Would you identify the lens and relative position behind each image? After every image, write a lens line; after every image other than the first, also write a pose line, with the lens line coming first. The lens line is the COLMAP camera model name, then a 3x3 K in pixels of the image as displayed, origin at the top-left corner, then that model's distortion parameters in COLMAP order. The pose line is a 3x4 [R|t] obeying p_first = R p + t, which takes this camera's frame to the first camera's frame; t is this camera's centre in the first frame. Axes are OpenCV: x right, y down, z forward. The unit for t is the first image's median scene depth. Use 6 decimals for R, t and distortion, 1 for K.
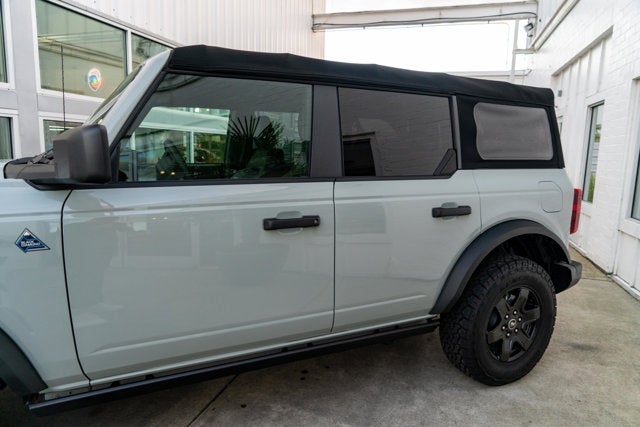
lens RADIAL K [[421.9, 0, 320.0], [0, 421.9, 213.5], [0, 0, 1]] dist [-0.006948, -0.001273]
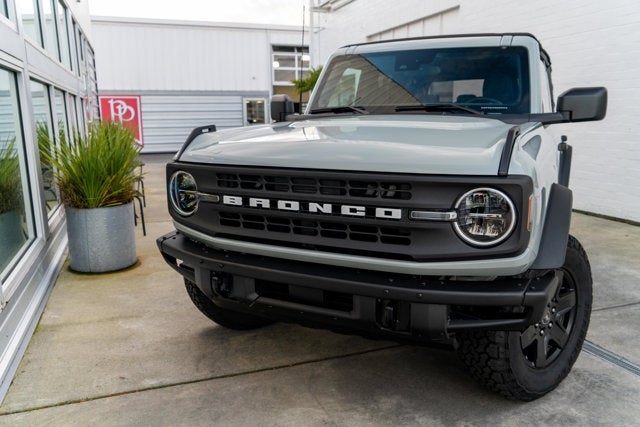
lens RADIAL K [[500.4, 0, 320.0], [0, 500.4, 213.5], [0, 0, 1]] dist [-0.002814, 0.001134]
pose [[0.800594, -0.150911, 0.579893, -1.521581], [0.120103, 0.988541, 0.091445, -0.008934], [-0.587048, -0.003563, 0.809545, -0.009228]]
